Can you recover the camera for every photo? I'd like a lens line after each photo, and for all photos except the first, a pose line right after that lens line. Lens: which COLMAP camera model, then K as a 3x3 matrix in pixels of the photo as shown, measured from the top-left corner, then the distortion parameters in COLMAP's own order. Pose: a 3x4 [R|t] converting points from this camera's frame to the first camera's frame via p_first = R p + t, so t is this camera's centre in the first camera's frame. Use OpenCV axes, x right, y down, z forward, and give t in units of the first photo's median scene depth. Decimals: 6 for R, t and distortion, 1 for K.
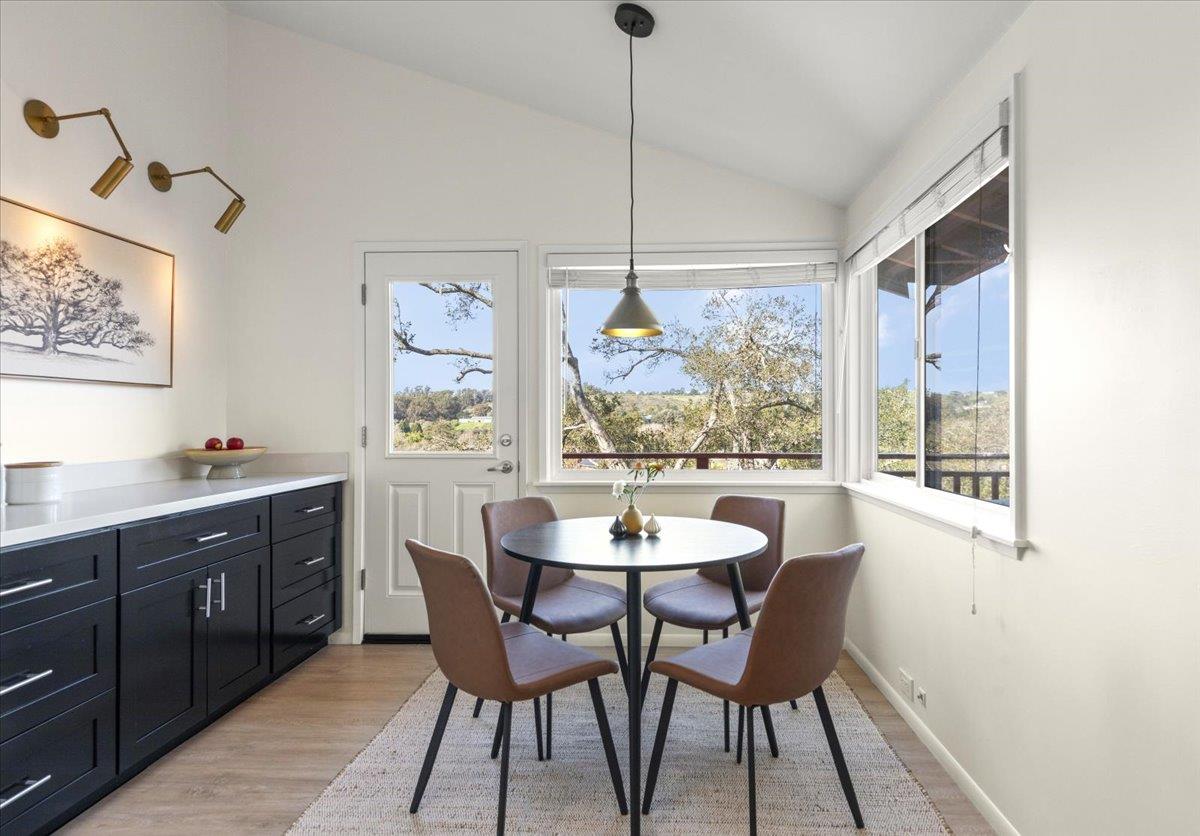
lens RADIAL K [[636.4, 0, 629.8], [0, 636.4, 418.1], [0, 0, 1]] dist [0.007723, -0.000666]
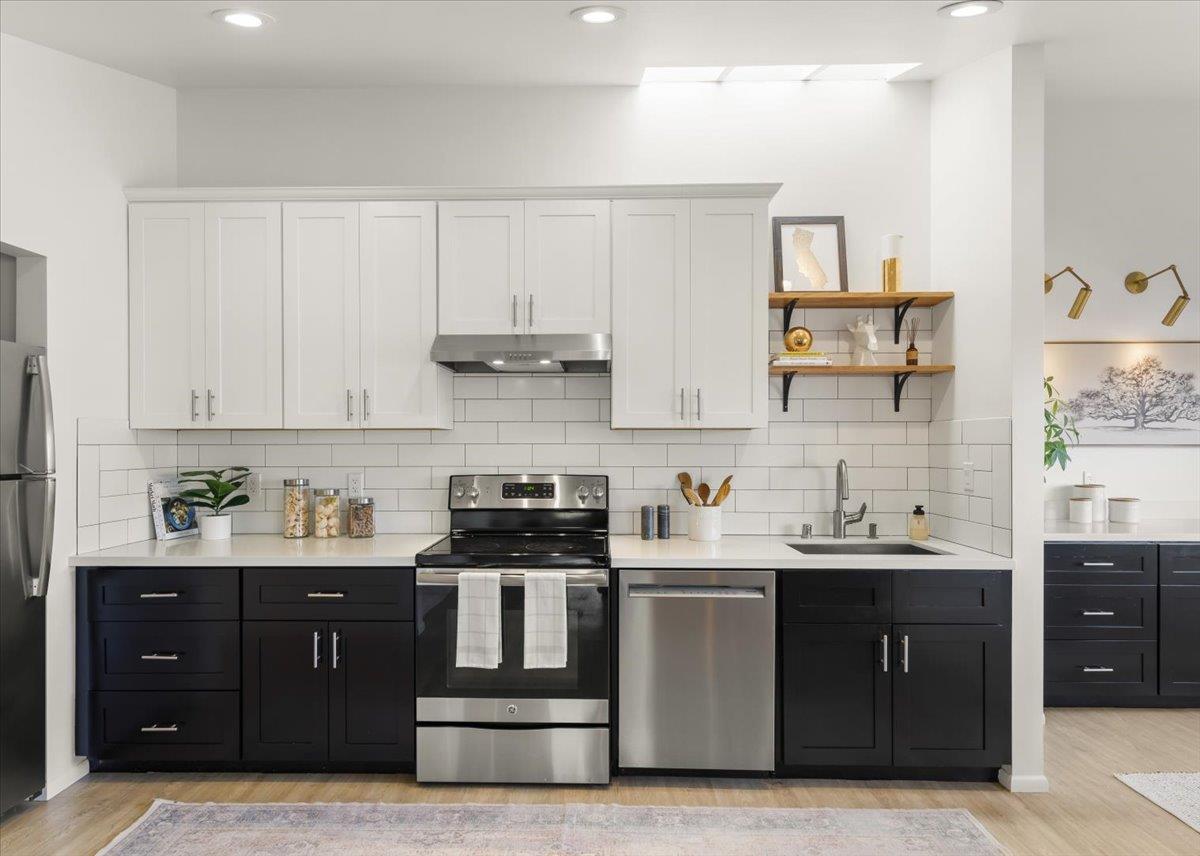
lens RADIAL K [[657.6, 0, 592.1], [0, 657.6, 444.5], [0, 0, 1]] dist [0.007109, 0.002583]
pose [[0.026743, 0.004088, -0.999634, 0.615137], [0.001989, 0.999989, 0.004143, -0.065592], [0.999640, -0.002099, 0.026734, -0.351877]]
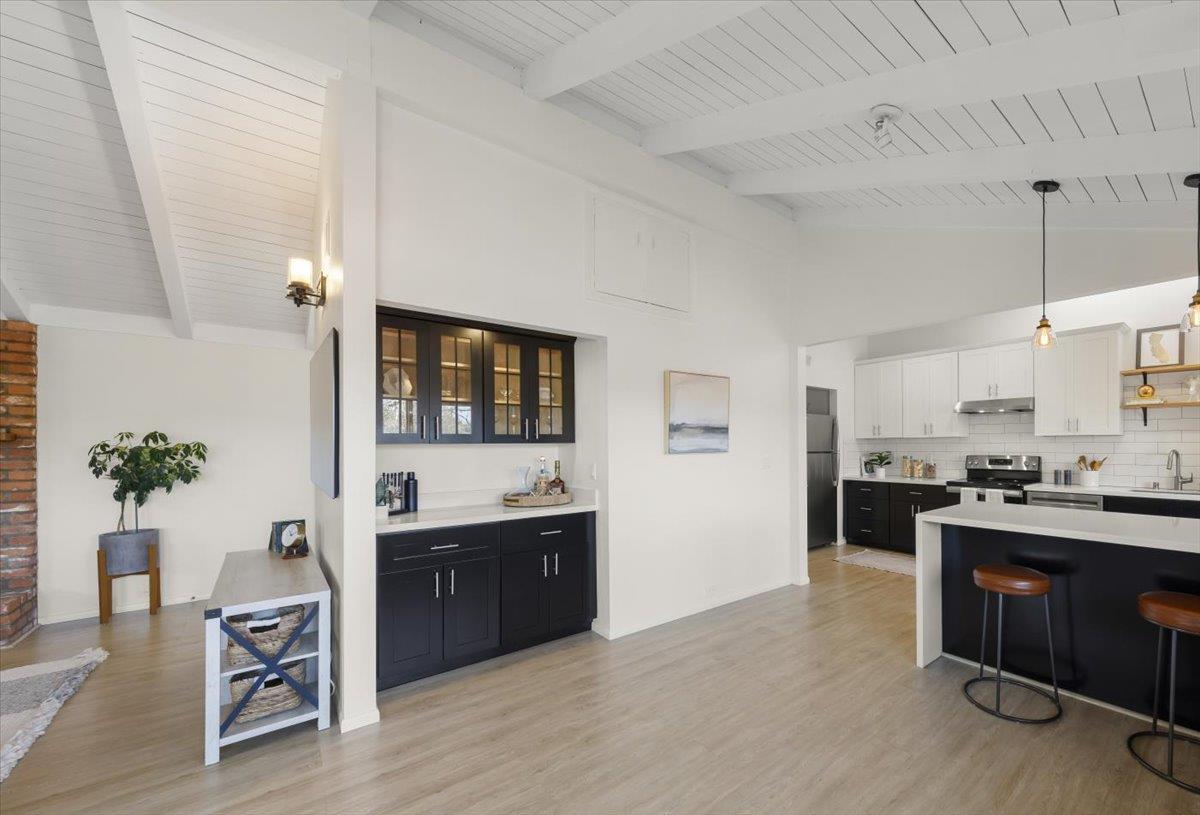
lens RADIAL K [[489.5, 0, 709.9], [0, 489.5, 447.3], [0, 0, 1]] dist [-0.001196, -0.000133]
pose [[-0.719606, 0.009675, -0.694315, 1.802606], [0.007431, 0.999953, 0.006232, -0.064955], [0.694342, -0.000675, -0.719644, 0.212619]]
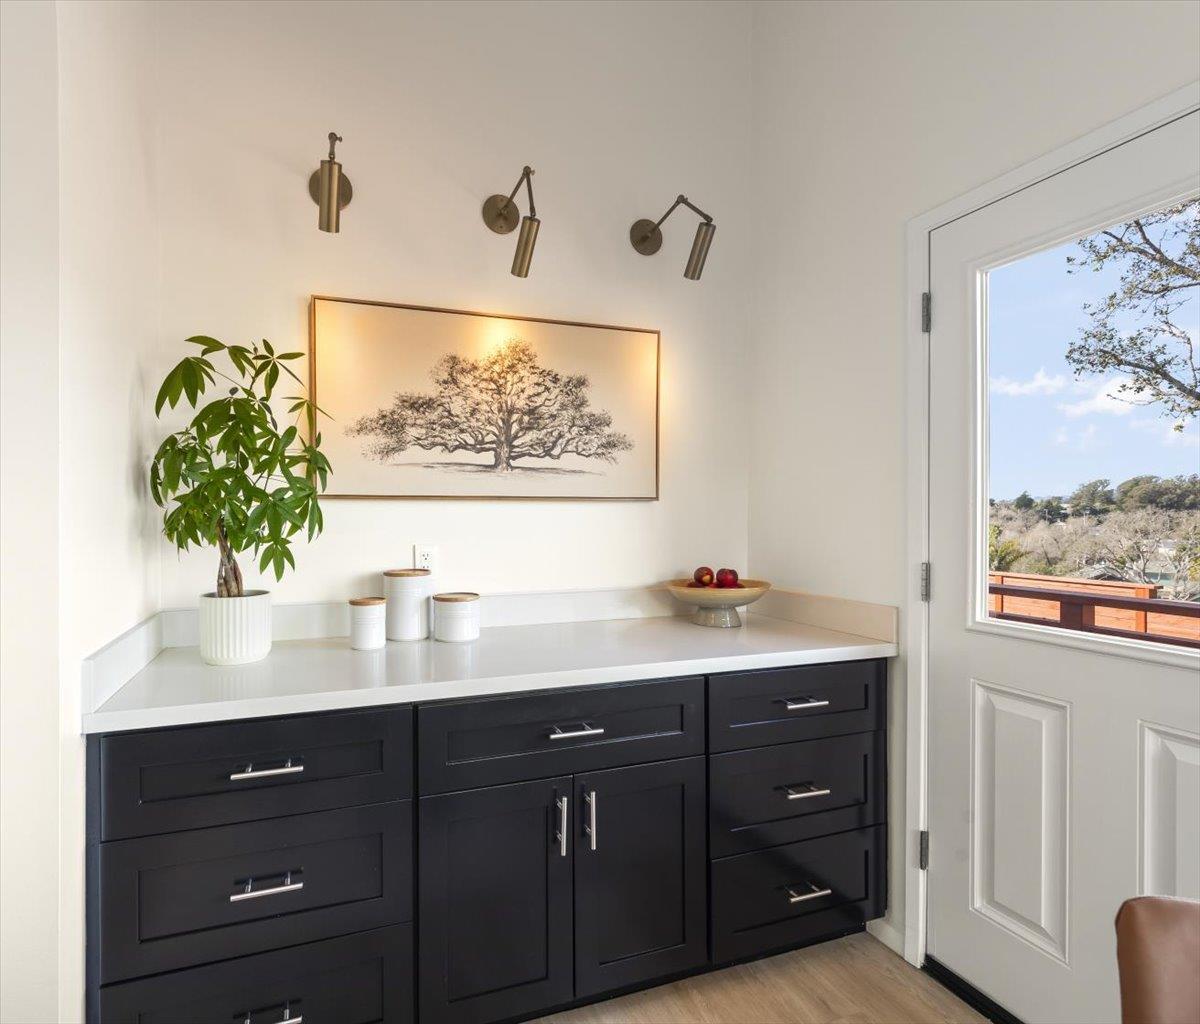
lens RADIAL K [[617.8, 0, 528.9], [0, 617.8, 516.7], [0, 0, 1]] dist [-0.000580, 0.000823]
pose [[0.352898, 0.005029, -0.935648, -0.068016], [0.003099, 0.999974, 0.006544, -0.036710], [0.935657, -0.005208, 0.352874, 0.643461]]
